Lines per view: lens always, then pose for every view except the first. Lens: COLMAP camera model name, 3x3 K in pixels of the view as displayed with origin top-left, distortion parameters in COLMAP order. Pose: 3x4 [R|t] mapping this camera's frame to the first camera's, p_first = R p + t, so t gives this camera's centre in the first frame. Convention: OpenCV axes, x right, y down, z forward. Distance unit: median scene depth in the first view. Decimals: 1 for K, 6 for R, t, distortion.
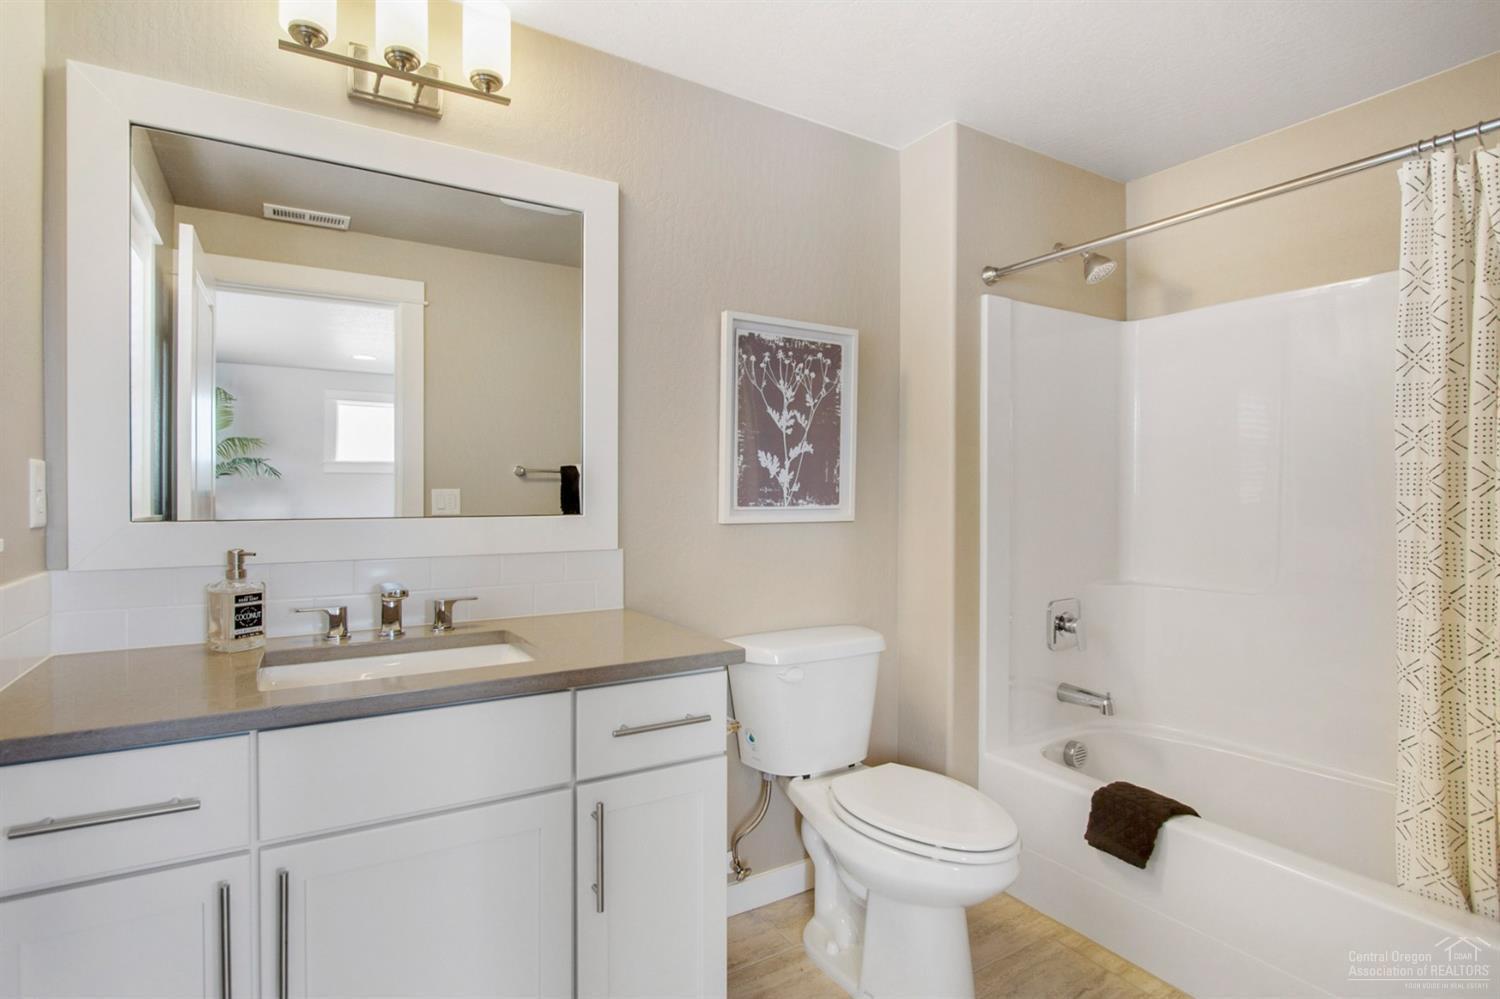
lens RADIAL K [[739.4, 0, 709.4], [0, 739.4, 504.2], [0, 0, 1]] dist [-0.054283, -0.000048]
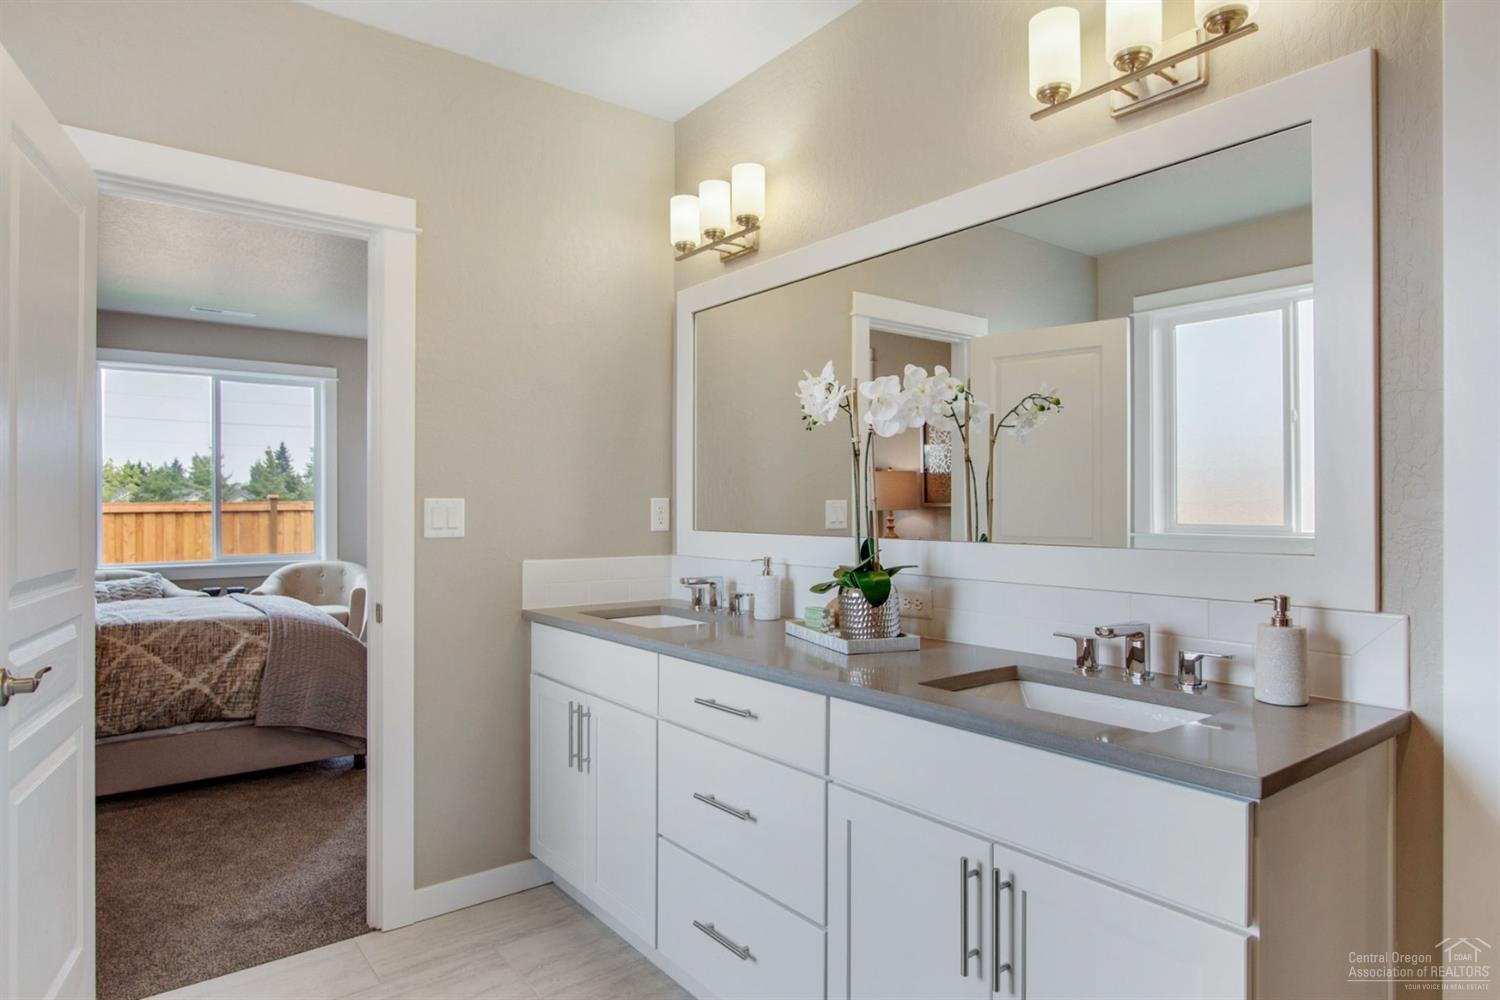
lens RADIAL K [[854.6, 0, 753.7], [0, 854.6, 495.8], [0, 0, 1]] dist [-0.000803, 0.000346]
pose [[0.133292, -0.019796, -0.990879, 1.132543], [-0.029716, 0.999271, -0.023961, -0.016756], [0.990631, 0.032639, 0.132606, 0.711594]]
